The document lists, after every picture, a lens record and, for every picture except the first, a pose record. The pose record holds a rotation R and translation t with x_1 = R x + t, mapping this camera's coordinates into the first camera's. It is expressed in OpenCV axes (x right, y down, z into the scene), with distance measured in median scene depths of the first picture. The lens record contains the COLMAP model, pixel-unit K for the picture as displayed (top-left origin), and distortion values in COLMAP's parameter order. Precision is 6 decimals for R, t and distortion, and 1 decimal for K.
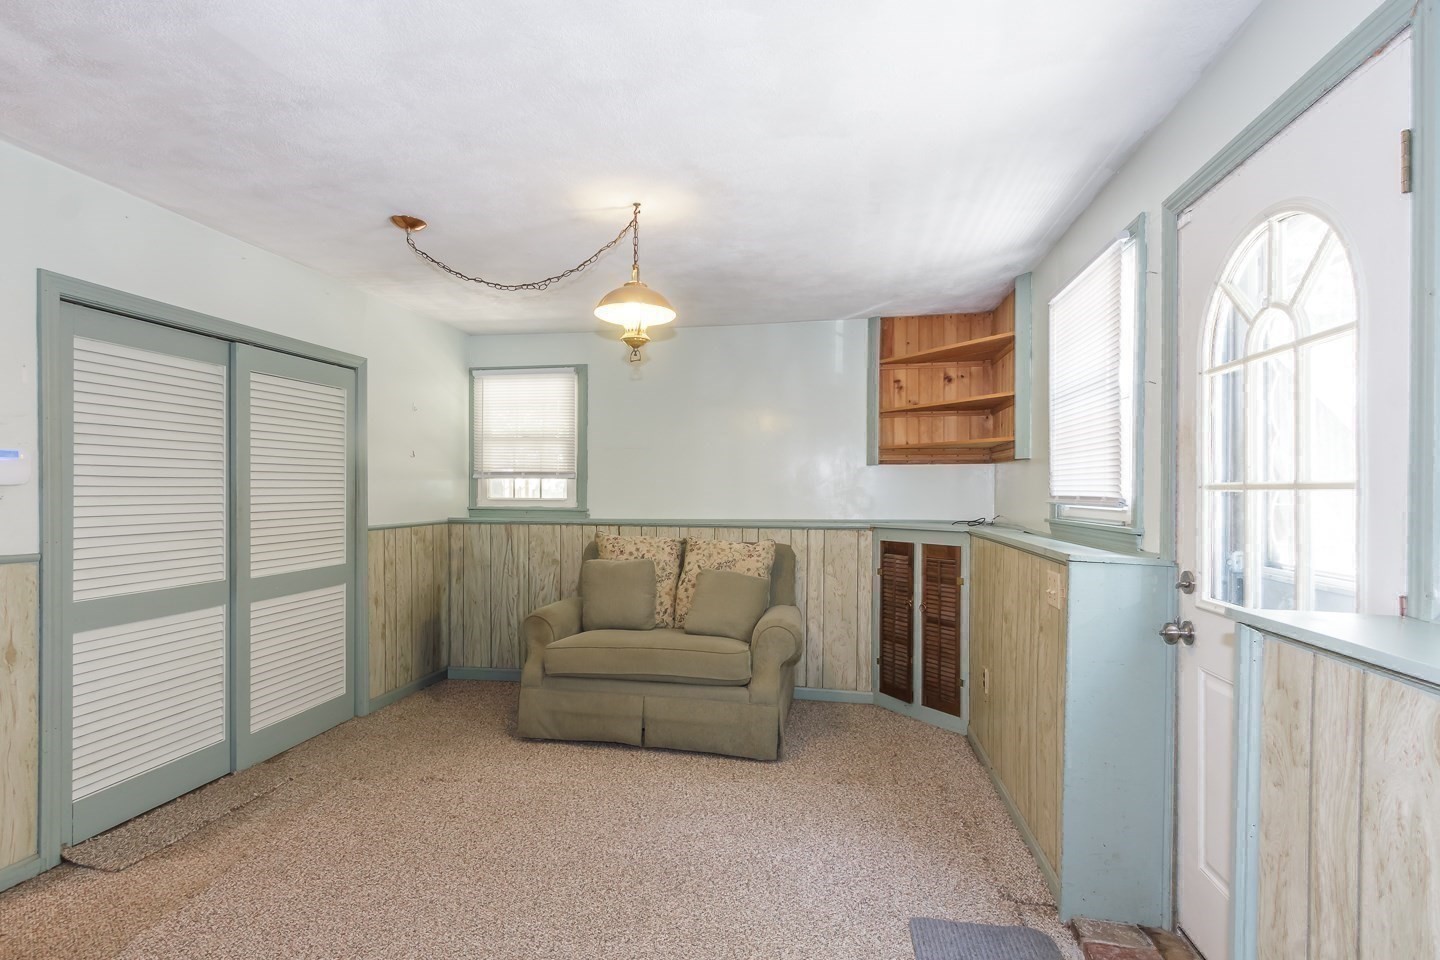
lens RADIAL K [[668.4, 0, 708.5], [0, 668.4, 487.4], [0, 0, 1]] dist [0.009049, -0.001642]
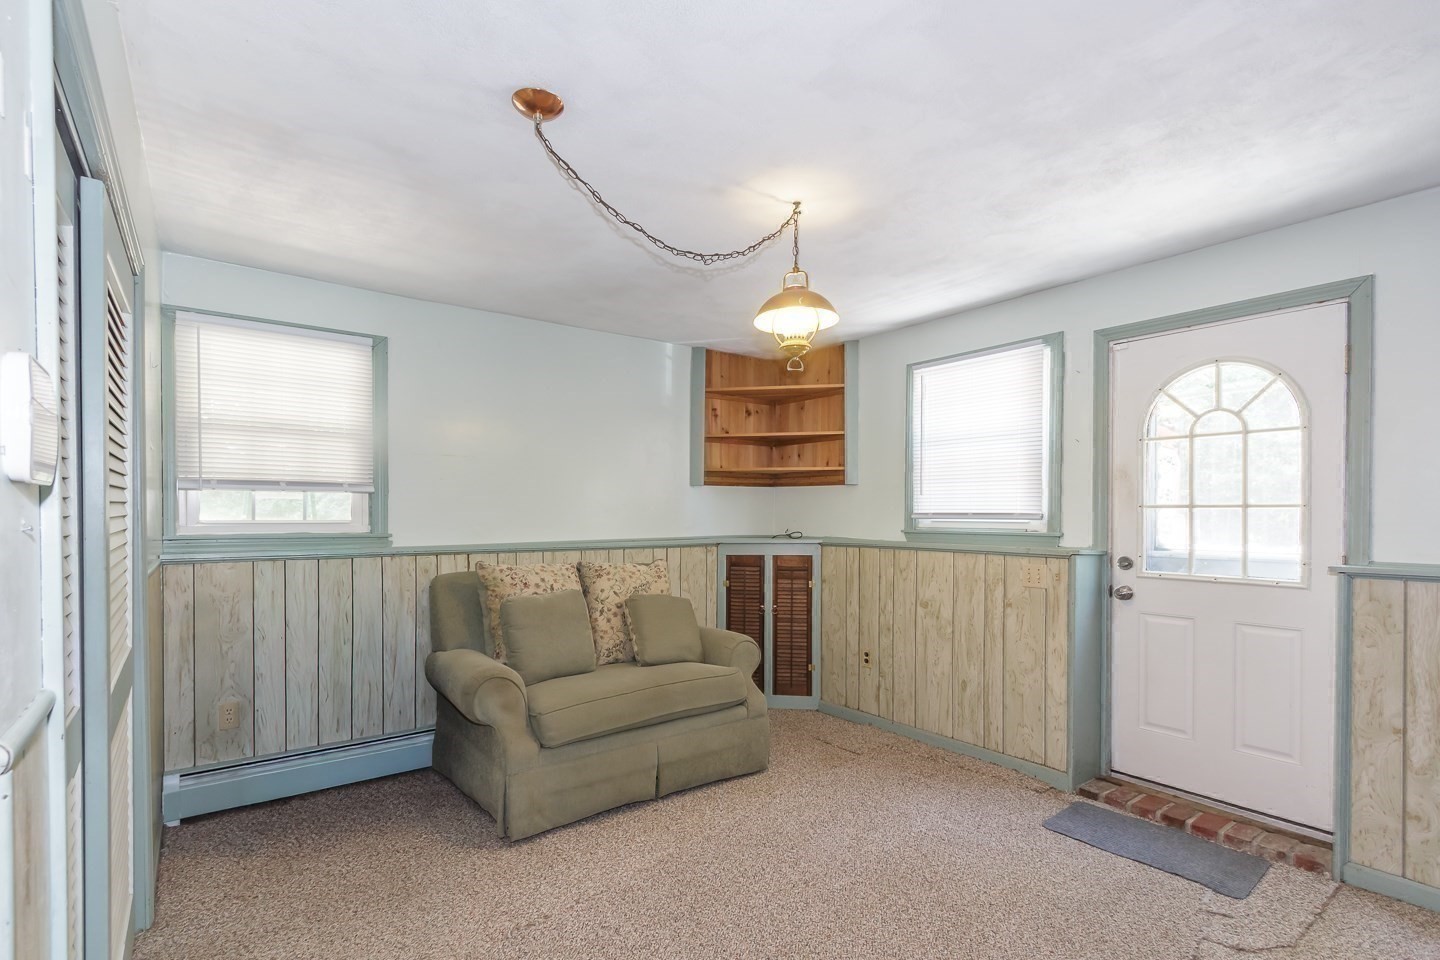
lens RADIAL K [[668.4, 0, 678.2], [0, 668.4, 515.1], [0, 0, 1]] dist [0.009049, -0.001642]
pose [[0.683829, -0.004181, 0.729631, -0.586208], [-0.003197, 0.999957, 0.008725, 0.004671], [-0.729636, -0.008299, 0.683786, 0.306397]]
